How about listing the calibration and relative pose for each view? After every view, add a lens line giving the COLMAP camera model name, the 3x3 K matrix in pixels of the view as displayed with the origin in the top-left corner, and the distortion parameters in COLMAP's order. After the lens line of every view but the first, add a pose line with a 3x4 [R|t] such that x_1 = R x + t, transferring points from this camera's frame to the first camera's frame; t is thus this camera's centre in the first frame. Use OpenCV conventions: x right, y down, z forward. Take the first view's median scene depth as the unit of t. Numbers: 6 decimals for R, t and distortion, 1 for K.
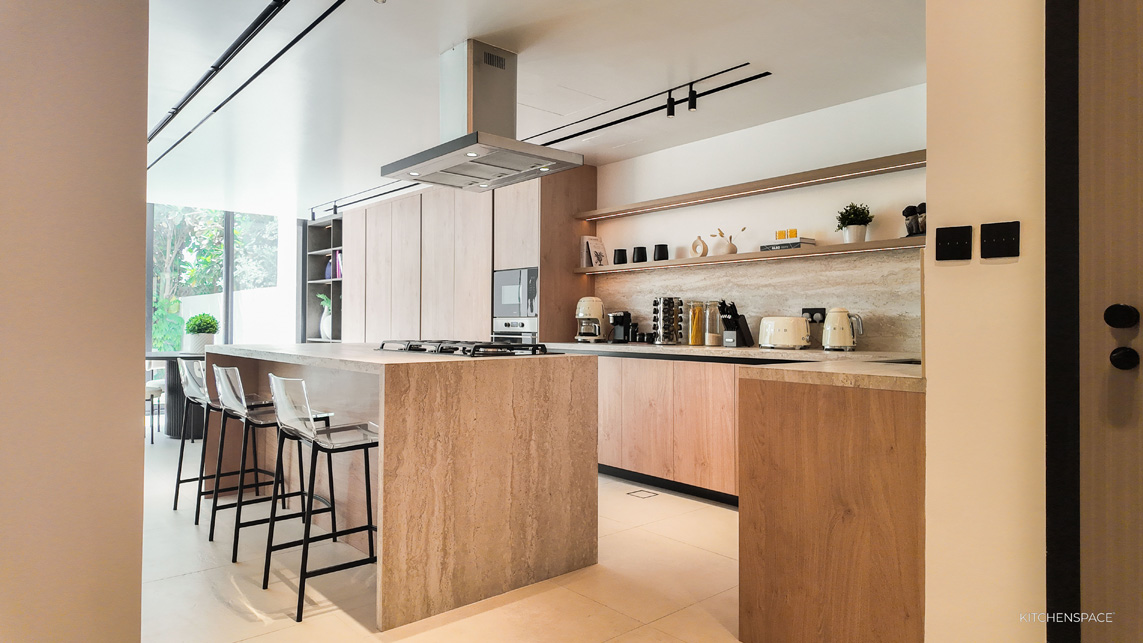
lens RADIAL K [[676.5, 0, 584.0], [0, 676.5, 320.1], [0, 0, 1]] dist [0.032895, -0.017773]
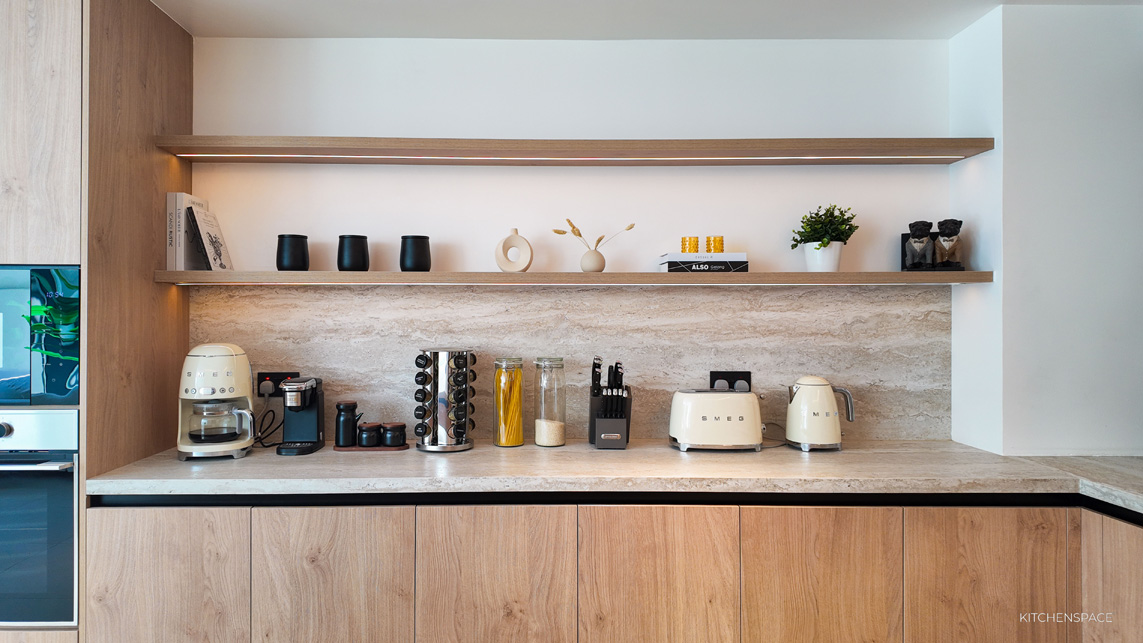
lens RADIAL K [[676.5, 0, 543.9], [0, 676.5, 314.5], [0, 0, 1]] dist [0.032895, -0.017773]
pose [[0.659696, 0.003189, 0.751526, -0.202280], [-0.003806, 0.999992, -0.000902, -0.061331], [-0.751523, -0.002265, 0.659703, 0.669889]]
